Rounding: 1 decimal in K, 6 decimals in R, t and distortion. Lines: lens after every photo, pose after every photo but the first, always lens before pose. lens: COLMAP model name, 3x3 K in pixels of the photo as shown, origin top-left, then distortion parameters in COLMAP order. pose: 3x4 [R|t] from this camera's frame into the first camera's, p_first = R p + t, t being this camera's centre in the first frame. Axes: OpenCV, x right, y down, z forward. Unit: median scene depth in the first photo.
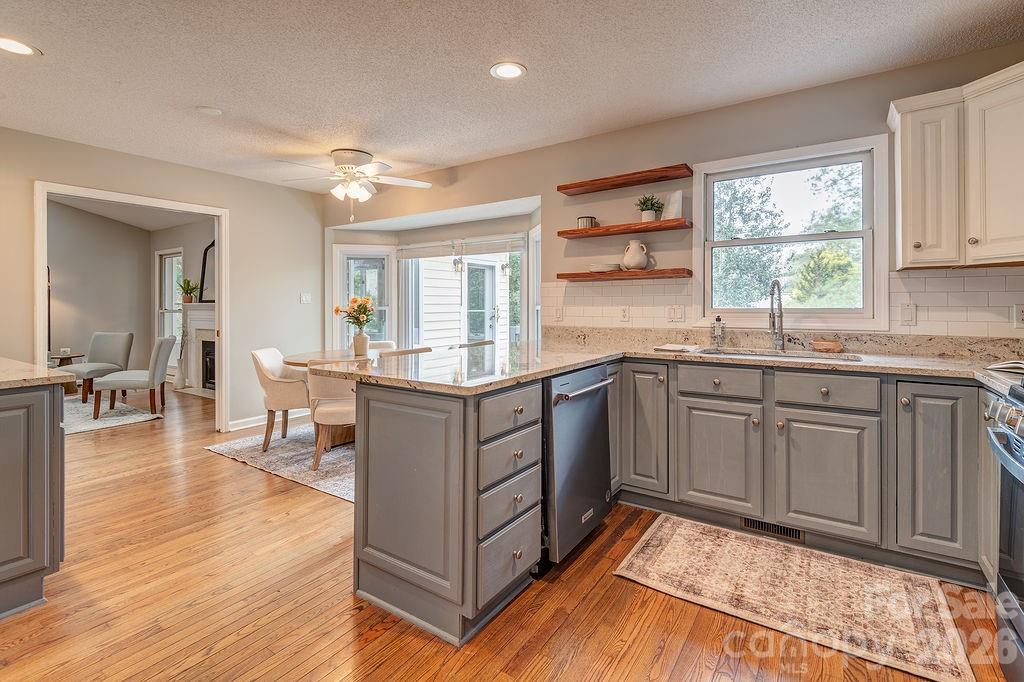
lens RADIAL K [[474.8, 0, 544.6], [0, 474.8, 301.5], [0, 0, 1]] dist [0.001216, -0.006746]
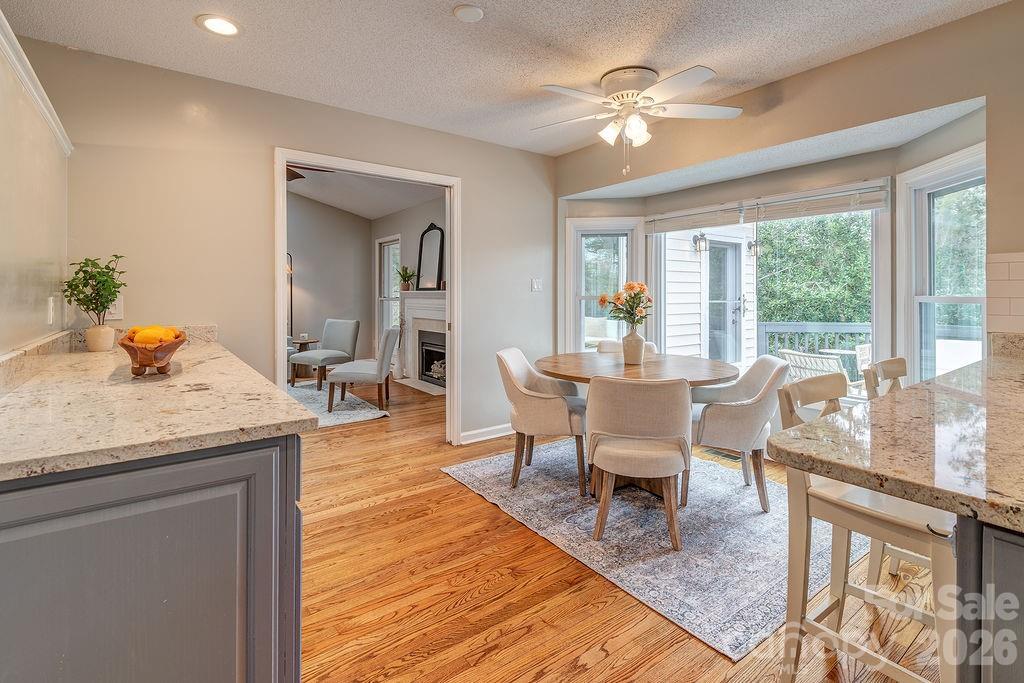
lens RADIAL K [[474.8, 0, 539.5], [0, 474.8, 291.4], [0, 0, 1]] dist [0.001216, -0.006746]
pose [[0.944701, 0.002366, -0.327923, -0.259764], [-0.001591, 0.999995, 0.002631, 0.002437], [0.327928, -0.001964, 0.944701, 0.256957]]
